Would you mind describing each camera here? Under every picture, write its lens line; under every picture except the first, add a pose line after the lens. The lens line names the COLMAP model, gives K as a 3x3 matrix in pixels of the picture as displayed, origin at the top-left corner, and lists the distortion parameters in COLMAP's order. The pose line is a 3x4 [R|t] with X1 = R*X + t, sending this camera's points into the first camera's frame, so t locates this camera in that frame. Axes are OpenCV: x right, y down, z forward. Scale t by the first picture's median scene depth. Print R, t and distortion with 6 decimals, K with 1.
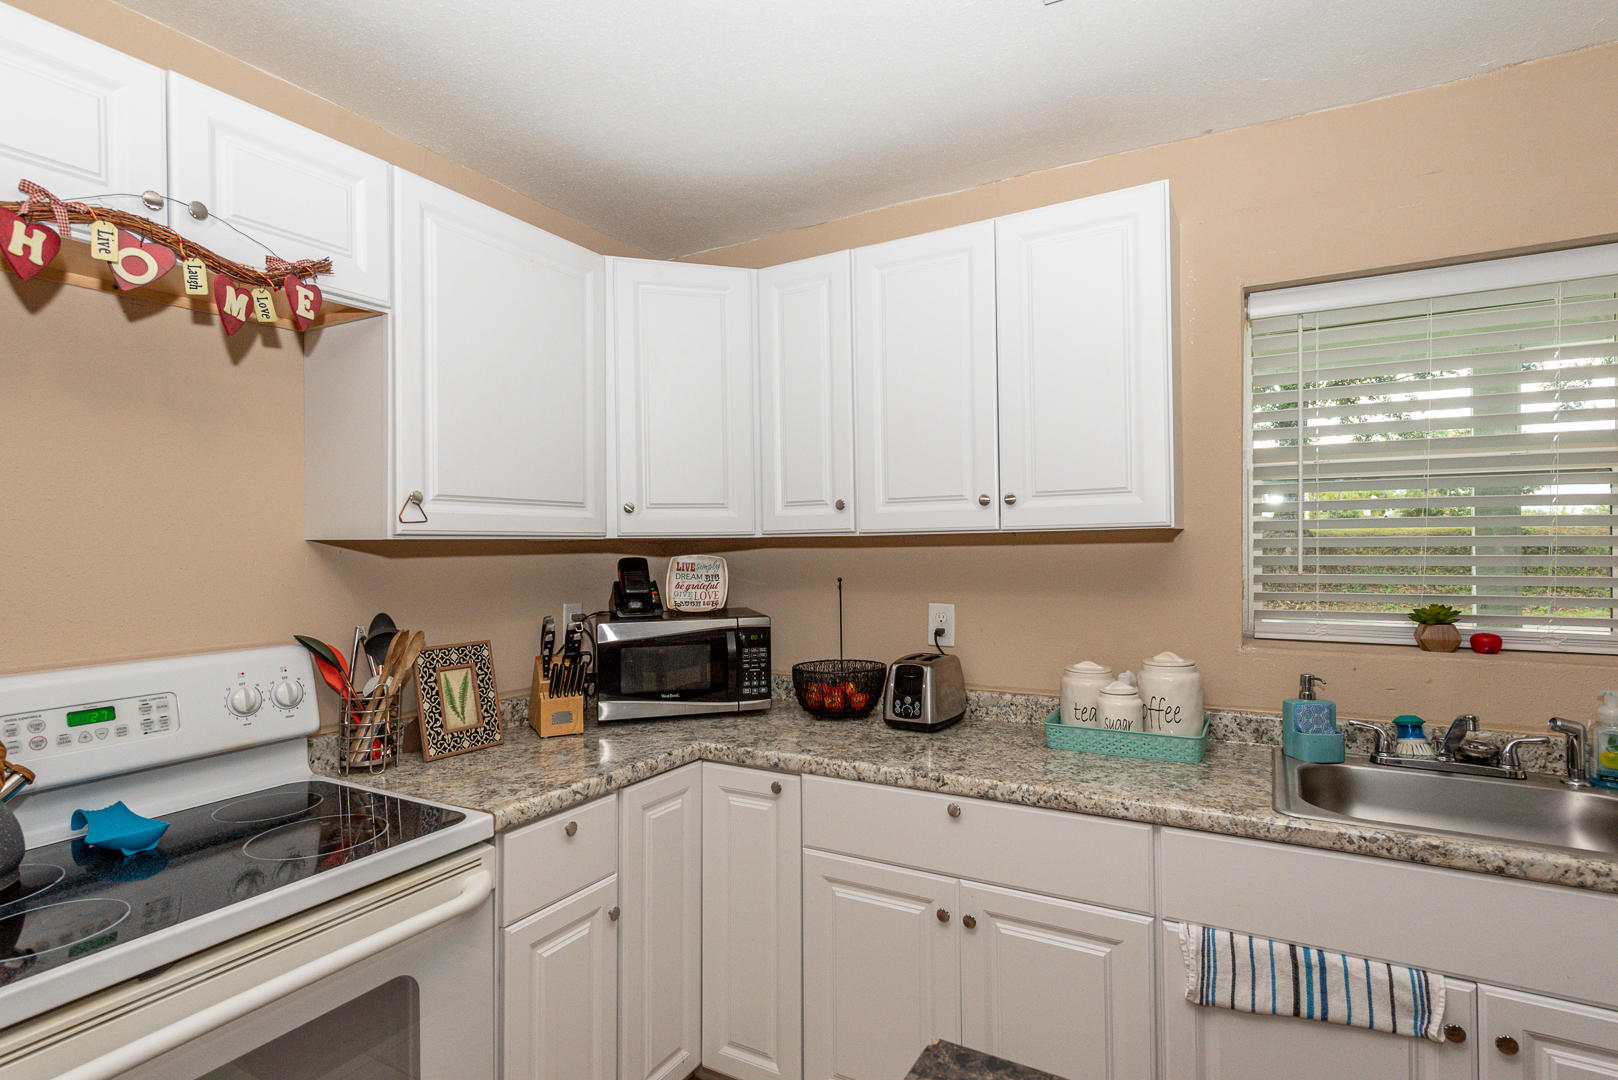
lens RADIAL K [[833.9, 0, 809.0], [0, 833.9, 540.0], [0, 0, 1]] dist [0.003959, -0.000103]
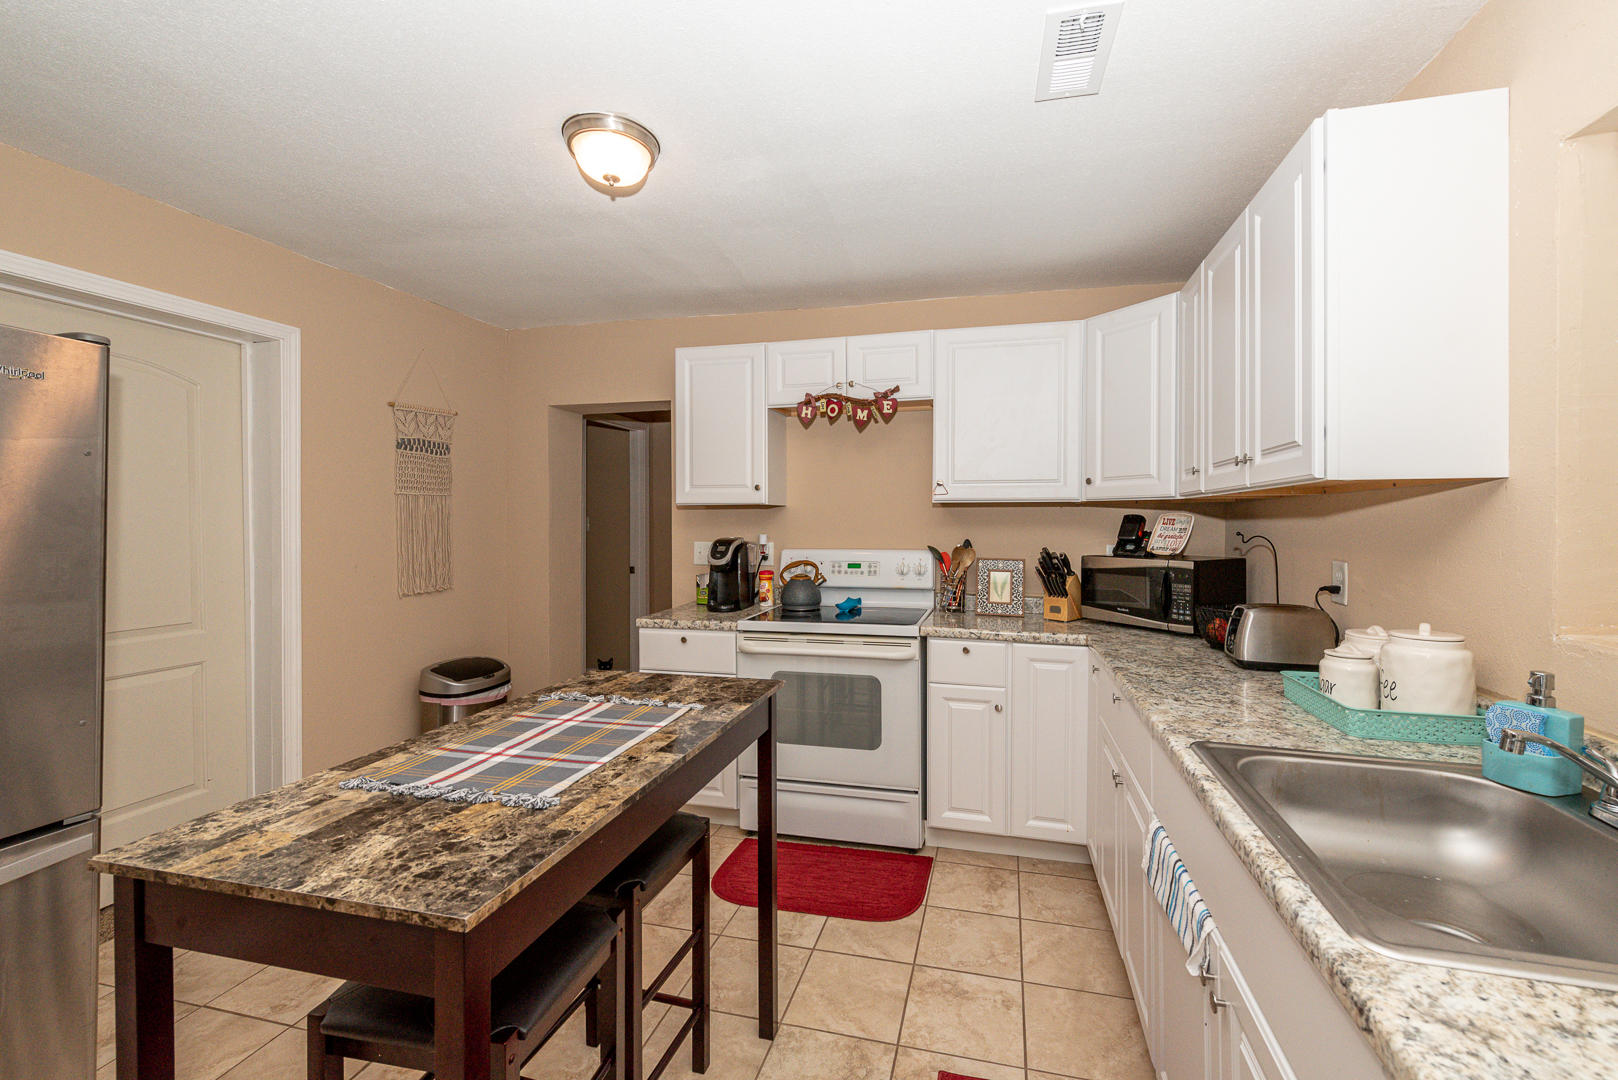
lens RADIAL K [[659.4, 0, 811.2], [0, 659.4, 519.8], [0, 0, 1]] dist [0.011969, -0.000535]
pose [[0.246949, 0.013783, -0.968931, 0.976866], [0.000941, 0.999895, 0.014463, 0.017184], [0.969028, -0.004484, 0.246910, 0.237036]]
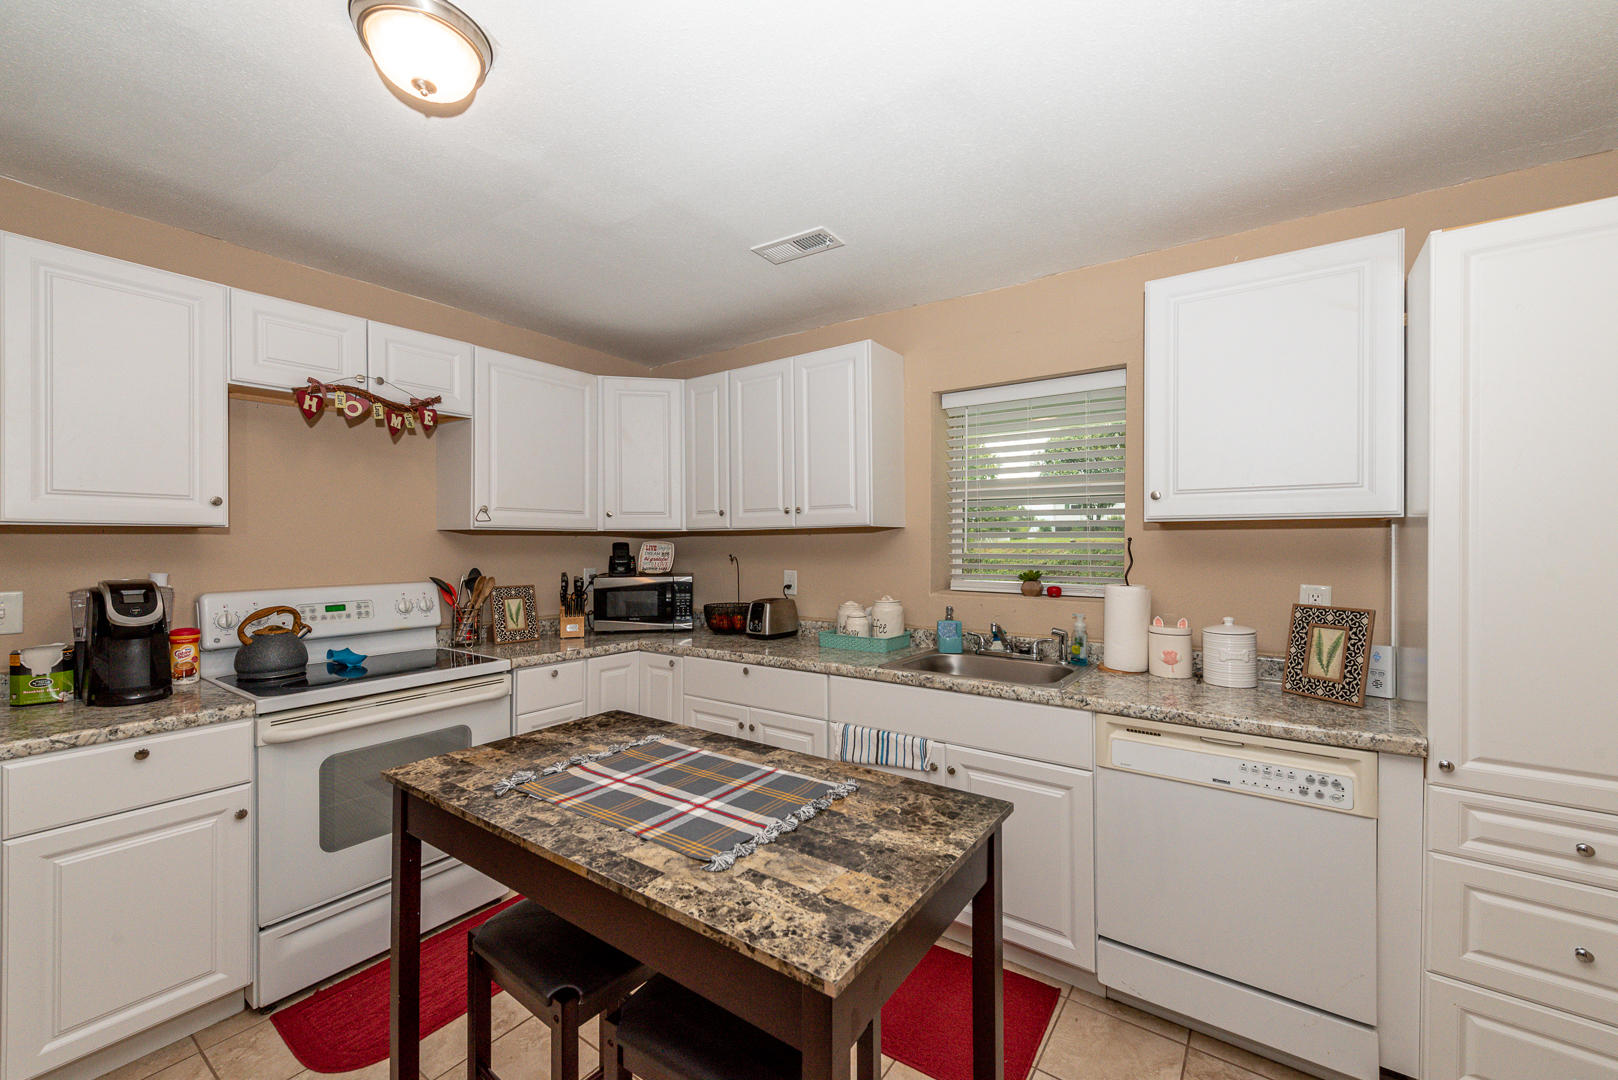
lens RADIAL K [[676.9, 0, 807.2], [0, 676.9, 544.1], [0, 0, 1]] dist [0.012397, -0.000359]
pose [[0.993876, 0.008568, -0.110169, 0.439448], [-0.007837, 0.999944, 0.007071, 0.015286], [0.110223, -0.006165, 0.993888, -0.494207]]
